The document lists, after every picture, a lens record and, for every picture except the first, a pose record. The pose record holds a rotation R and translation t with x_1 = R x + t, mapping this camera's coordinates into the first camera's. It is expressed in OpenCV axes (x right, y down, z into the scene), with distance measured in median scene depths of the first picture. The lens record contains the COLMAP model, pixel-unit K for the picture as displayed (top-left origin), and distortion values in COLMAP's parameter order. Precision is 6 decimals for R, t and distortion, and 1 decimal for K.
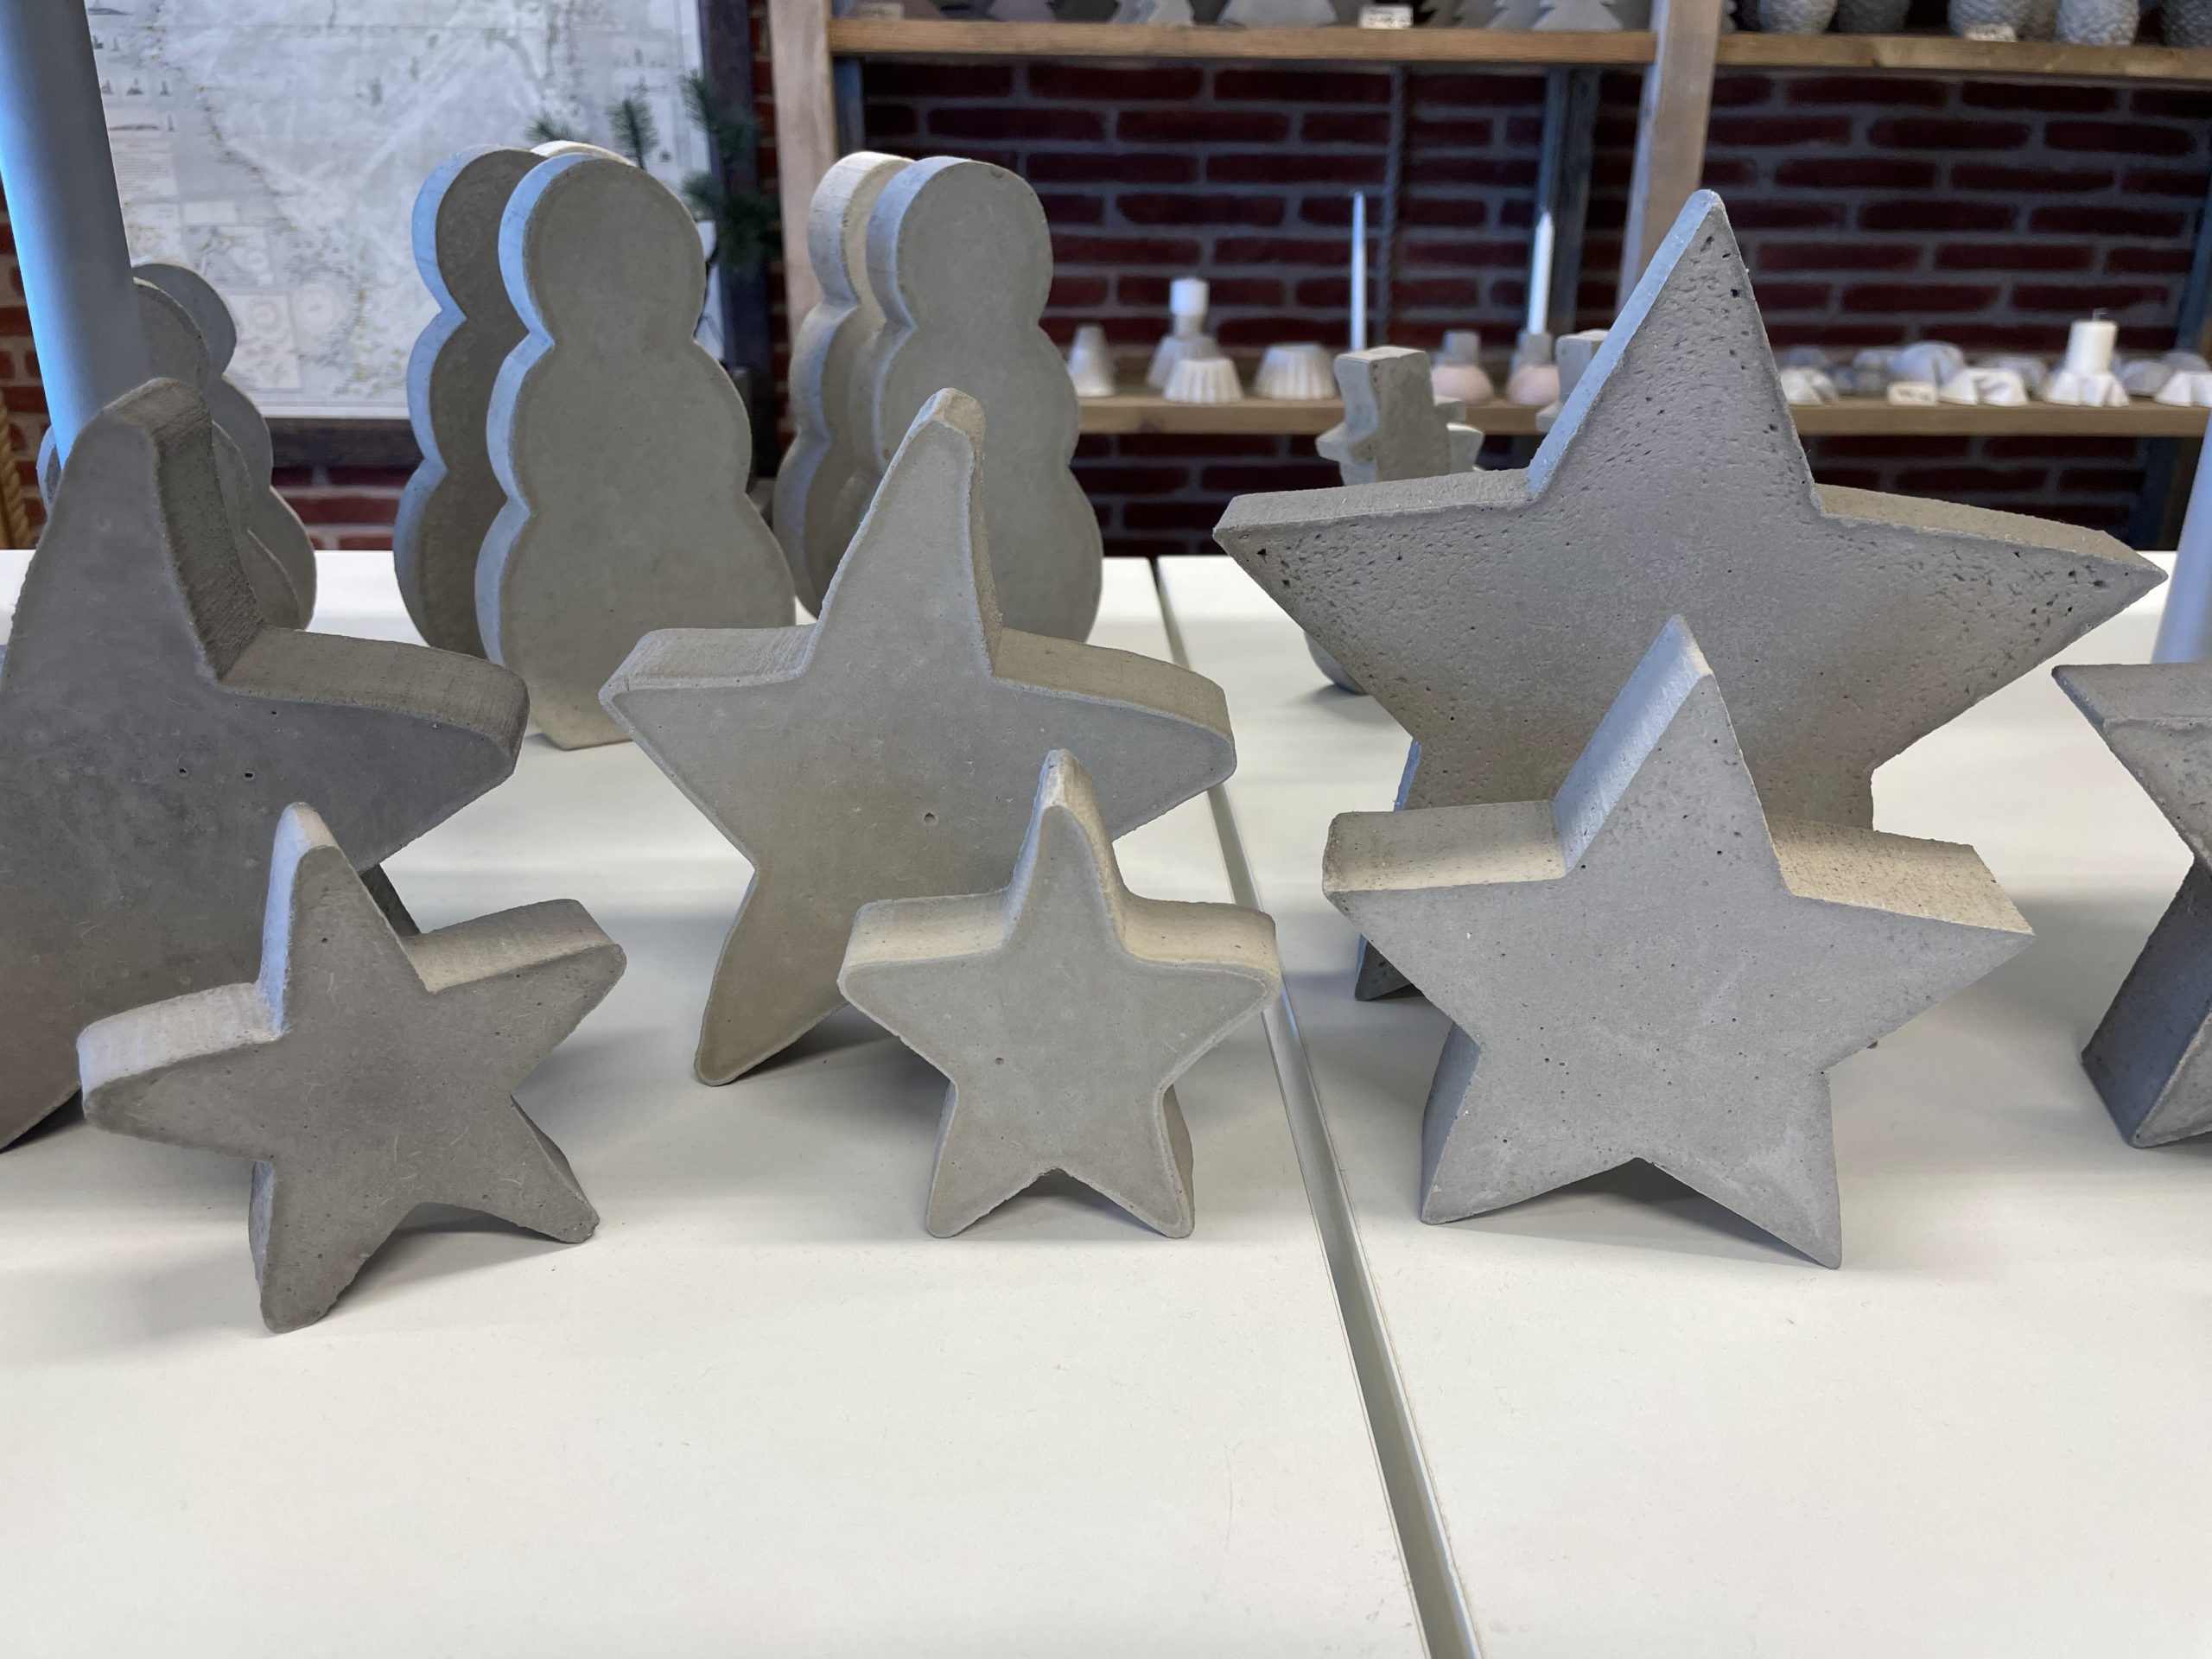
lens RADIAL K [[1688.3, 0, 1106.5], [0, 1688.3, 830.1], [0, 0, 1]] dist [0.001280, -0.001572]
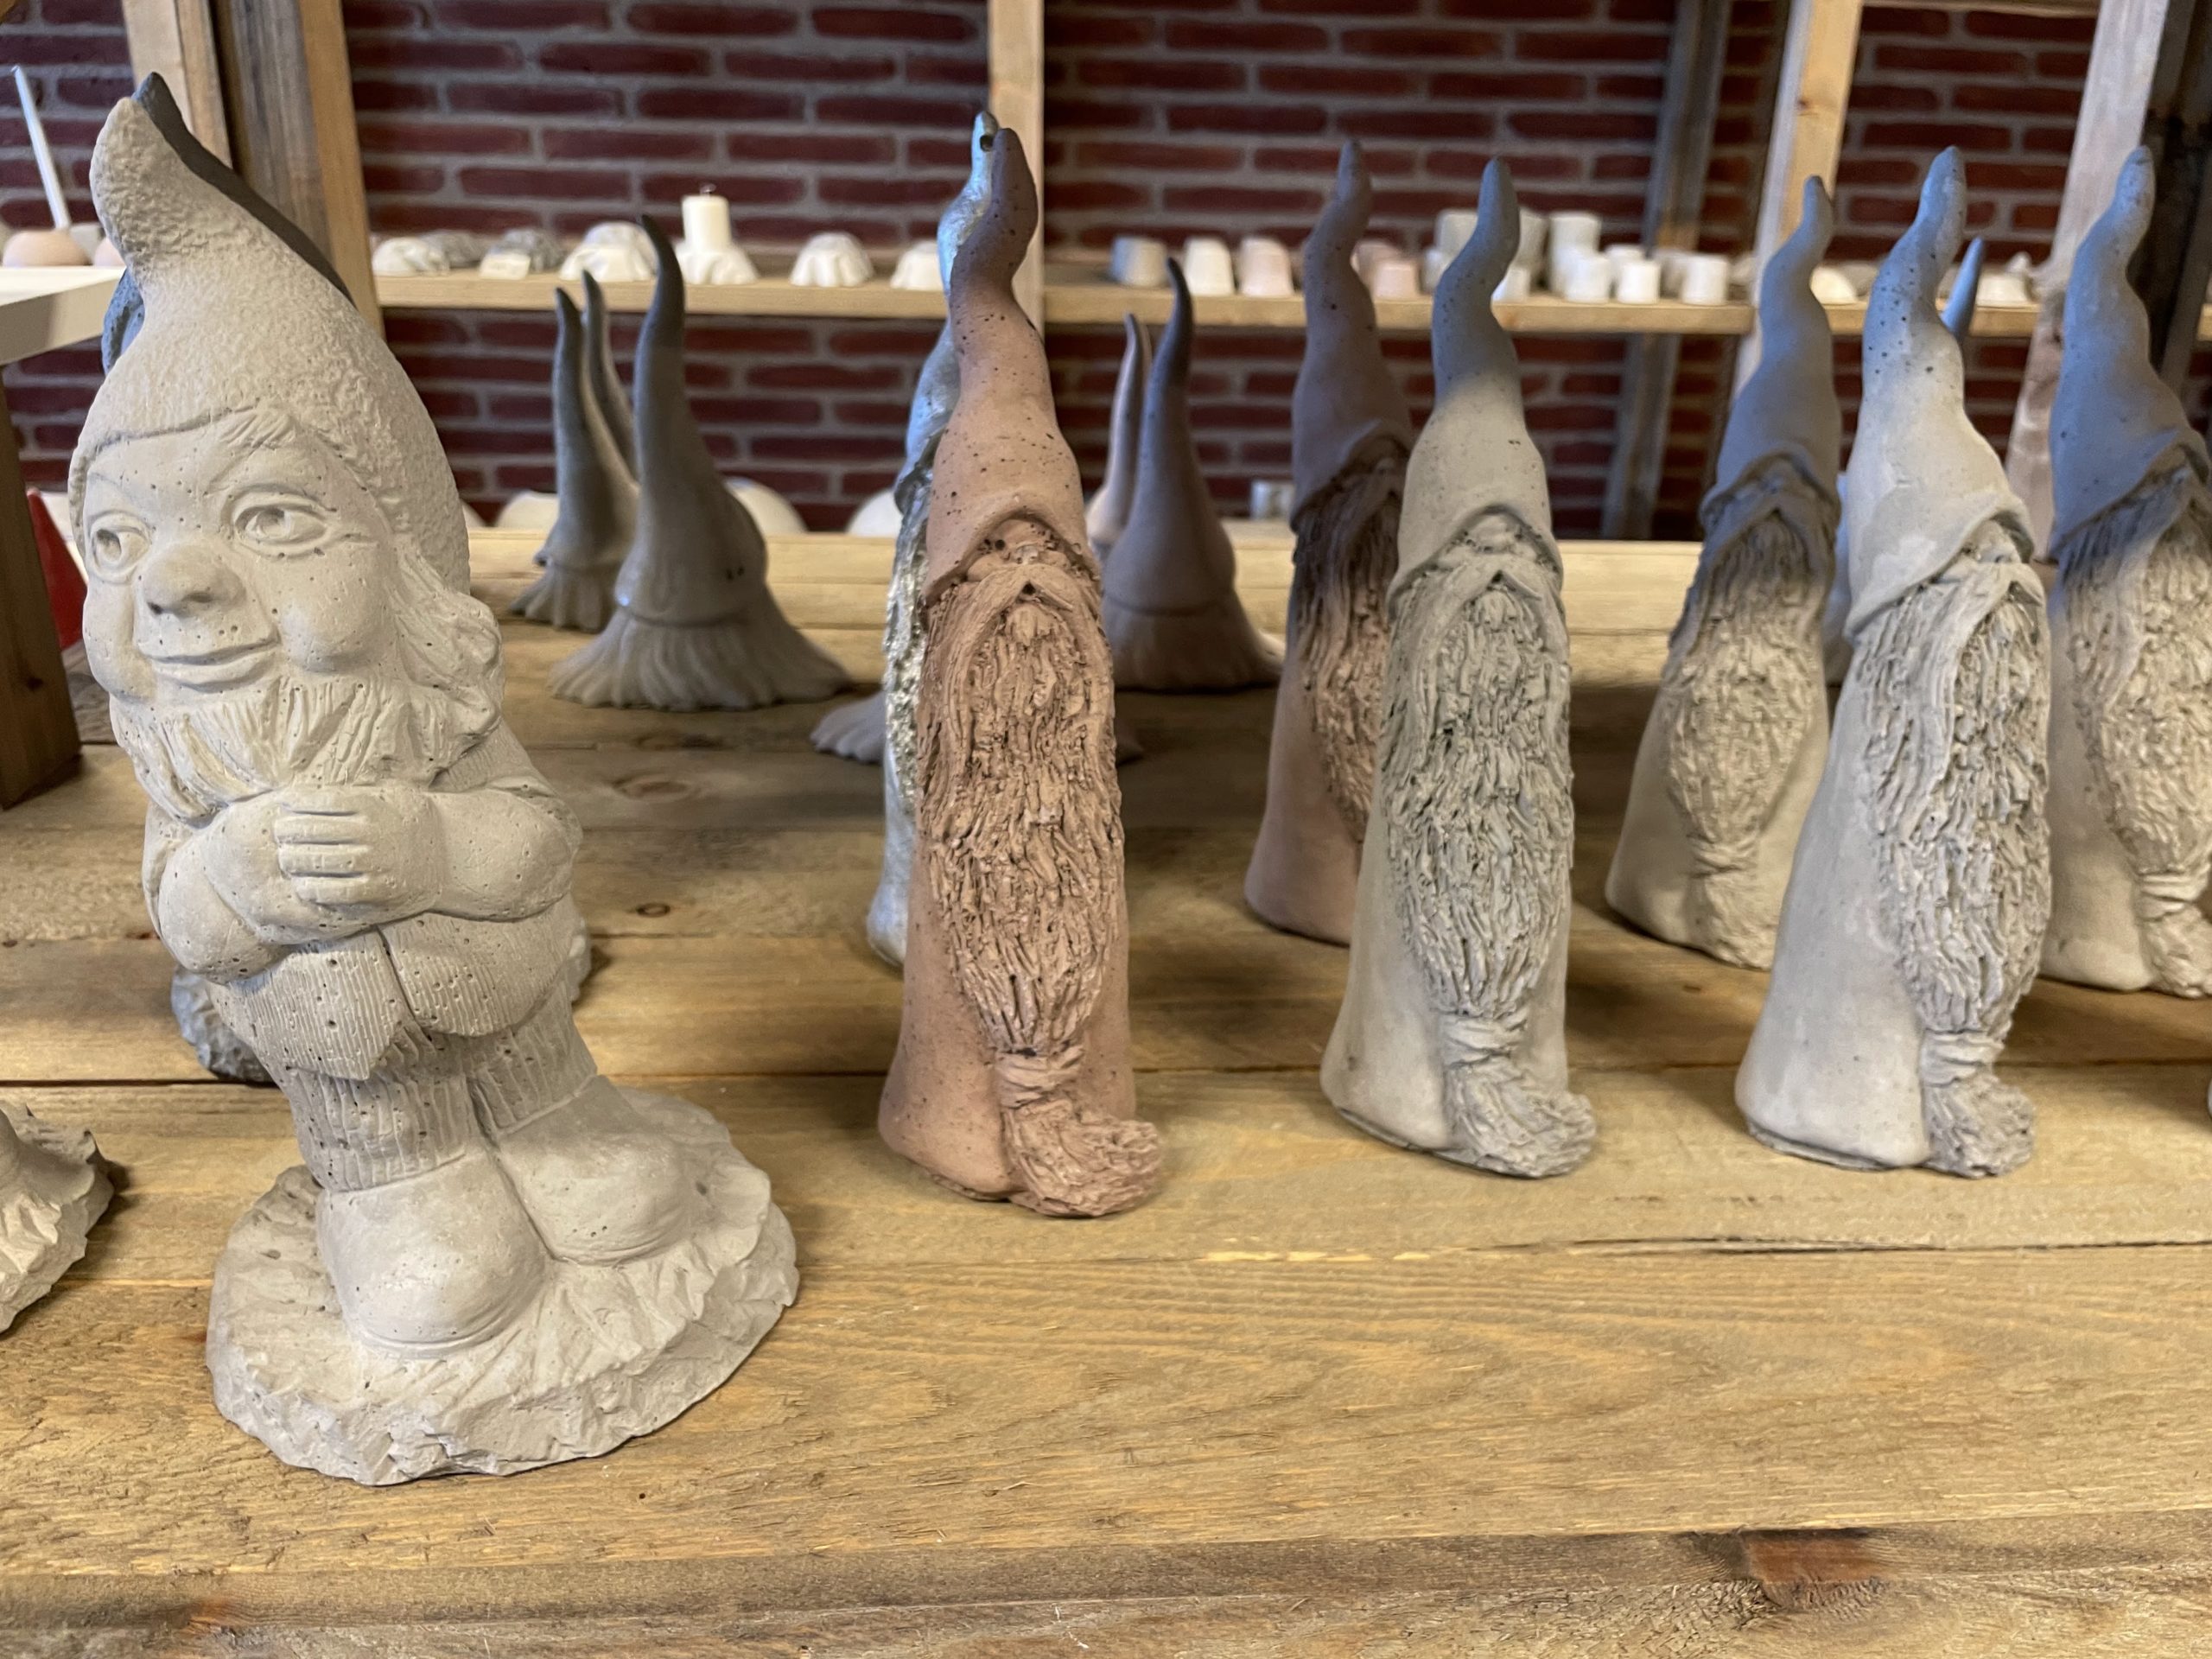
lens RADIAL K [[1688.3, 0, 1104.3], [0, 1688.3, 829.1], [0, 0, 1]] dist [0.001280, -0.001572]
pose [[0.998373, 0.032512, -0.046845, 0.777477], [-0.030208, 0.998338, 0.049076, 0.003578], [0.048363, -0.047581, 0.997696, 0.007134]]
